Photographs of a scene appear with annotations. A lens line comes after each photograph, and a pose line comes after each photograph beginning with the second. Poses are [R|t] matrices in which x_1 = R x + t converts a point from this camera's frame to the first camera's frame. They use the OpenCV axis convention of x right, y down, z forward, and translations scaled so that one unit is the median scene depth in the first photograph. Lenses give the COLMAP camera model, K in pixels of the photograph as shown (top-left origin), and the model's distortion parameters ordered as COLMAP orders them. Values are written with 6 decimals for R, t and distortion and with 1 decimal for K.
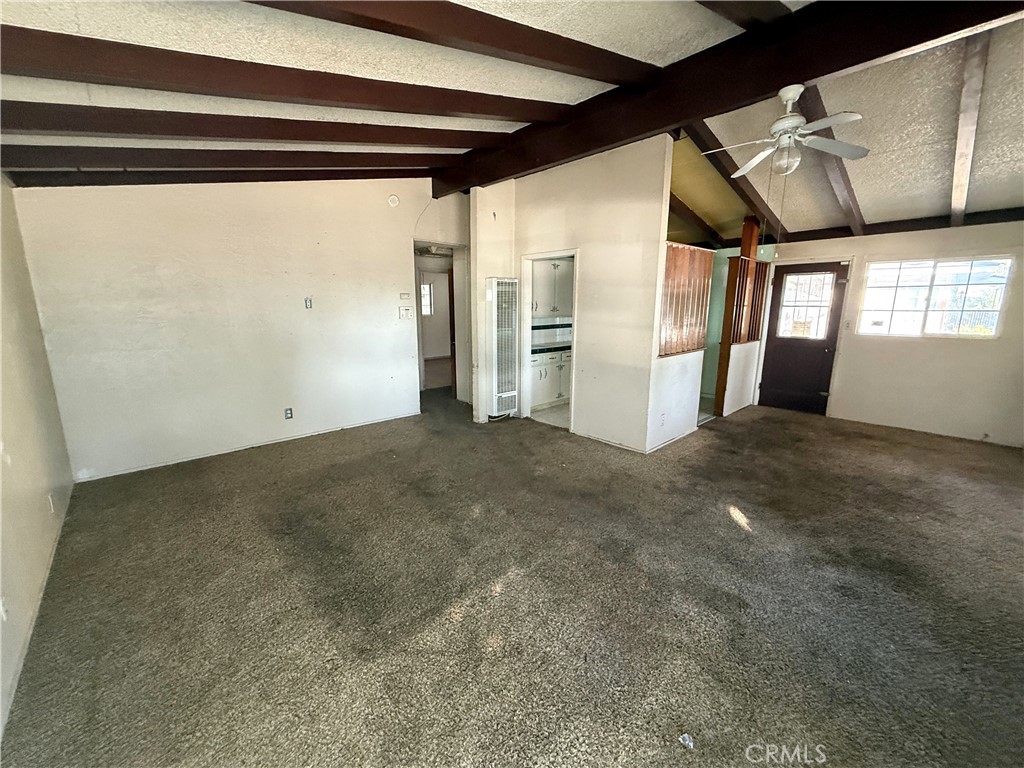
lens RADIAL K [[408.2, 0, 509.0], [0, 408.2, 383.8], [0, 0, 1]] dist [-0.001623, -0.000208]
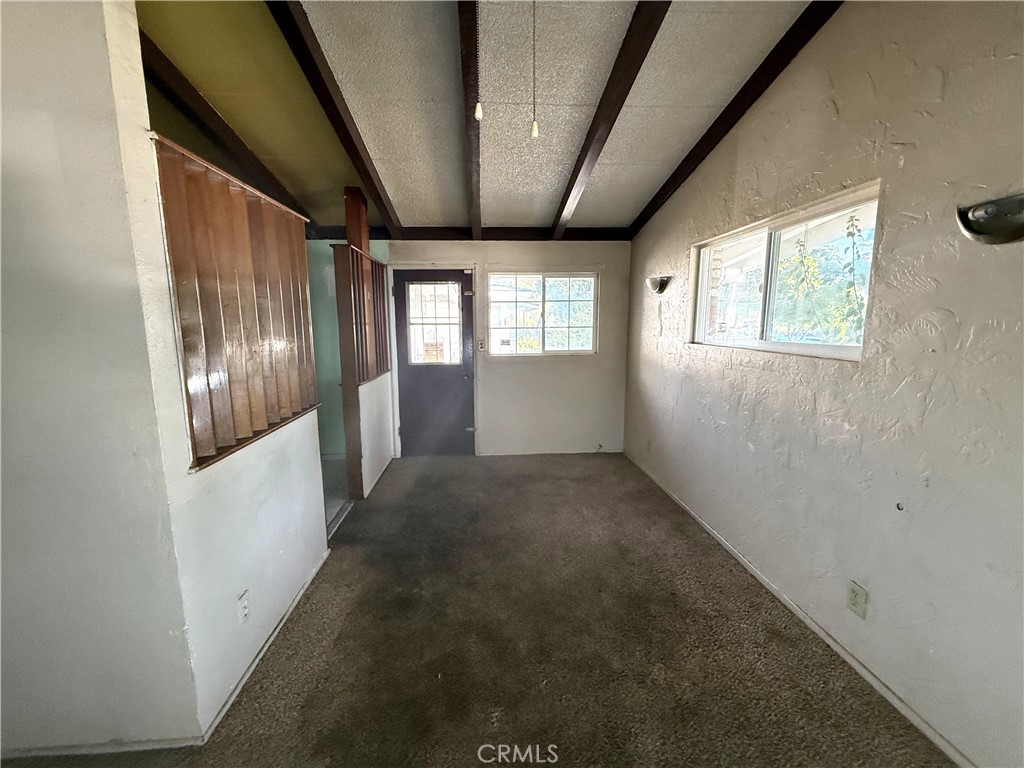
lens RADIAL K [[408.2, 0, 509.0], [0, 408.2, 383.8], [0, 0, 1]] dist [-0.001623, -0.000208]
pose [[0.629466, -0.119907, 0.767721, 0.212198], [0.154294, 0.987635, 0.027746, -0.081499], [-0.761555, 0.100990, 0.640183, 0.427672]]
